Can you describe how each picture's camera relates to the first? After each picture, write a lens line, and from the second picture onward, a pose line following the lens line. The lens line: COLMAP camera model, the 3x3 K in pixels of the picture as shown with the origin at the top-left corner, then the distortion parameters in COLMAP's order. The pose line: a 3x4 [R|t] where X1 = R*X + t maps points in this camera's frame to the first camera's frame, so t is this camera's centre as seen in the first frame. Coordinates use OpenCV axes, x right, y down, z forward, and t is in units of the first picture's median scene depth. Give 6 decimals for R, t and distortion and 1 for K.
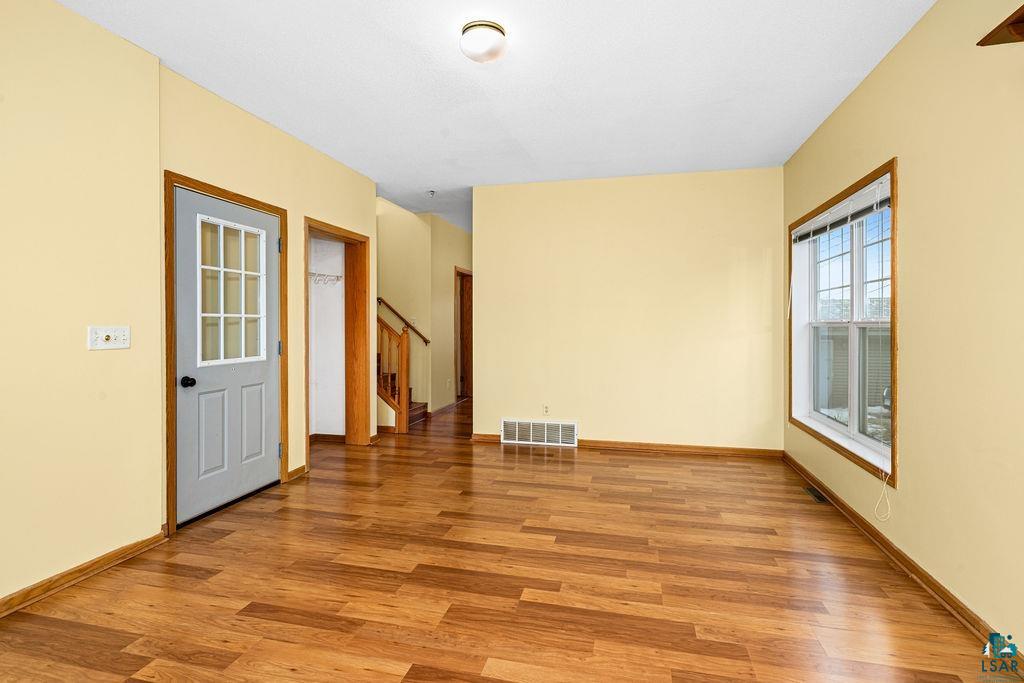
lens RADIAL K [[499.3, 0, 509.2], [0, 499.3, 323.8], [0, 0, 1]] dist [-0.003649, 0.001909]
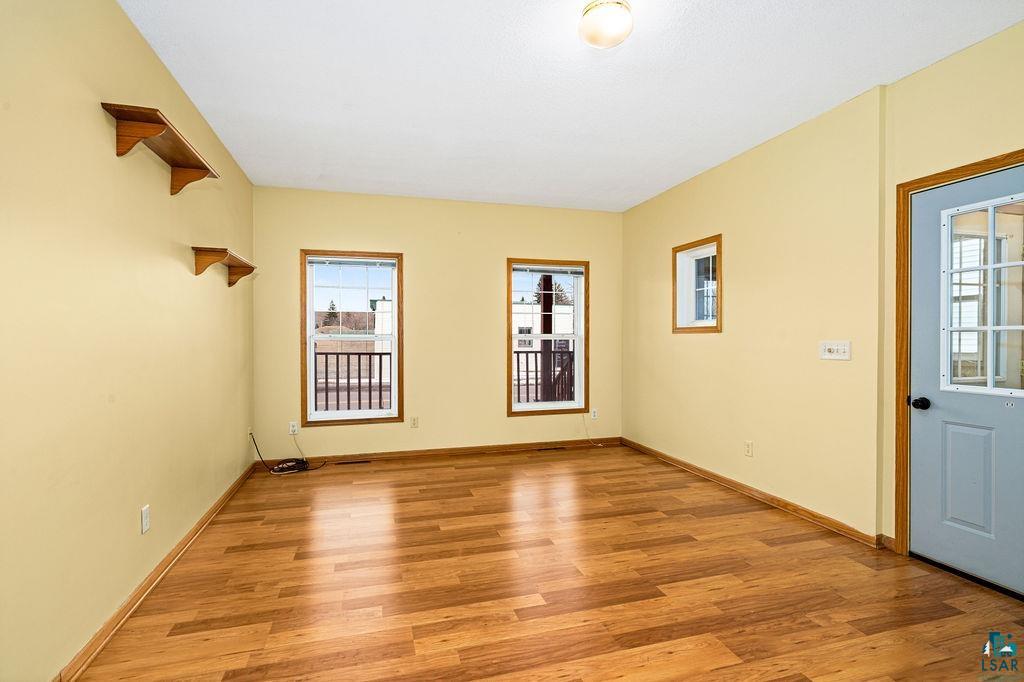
lens RADIAL K [[499.3, 0, 512.8], [0, 499.3, 341.2], [0, 0, 1]] dist [-0.003649, 0.001909]
pose [[-0.861114, -0.000017, -0.508411, 0.528663], [-0.002117, 0.999991, 0.003551, 0.001539], [0.508407, 0.004134, -0.861107, 1.616739]]
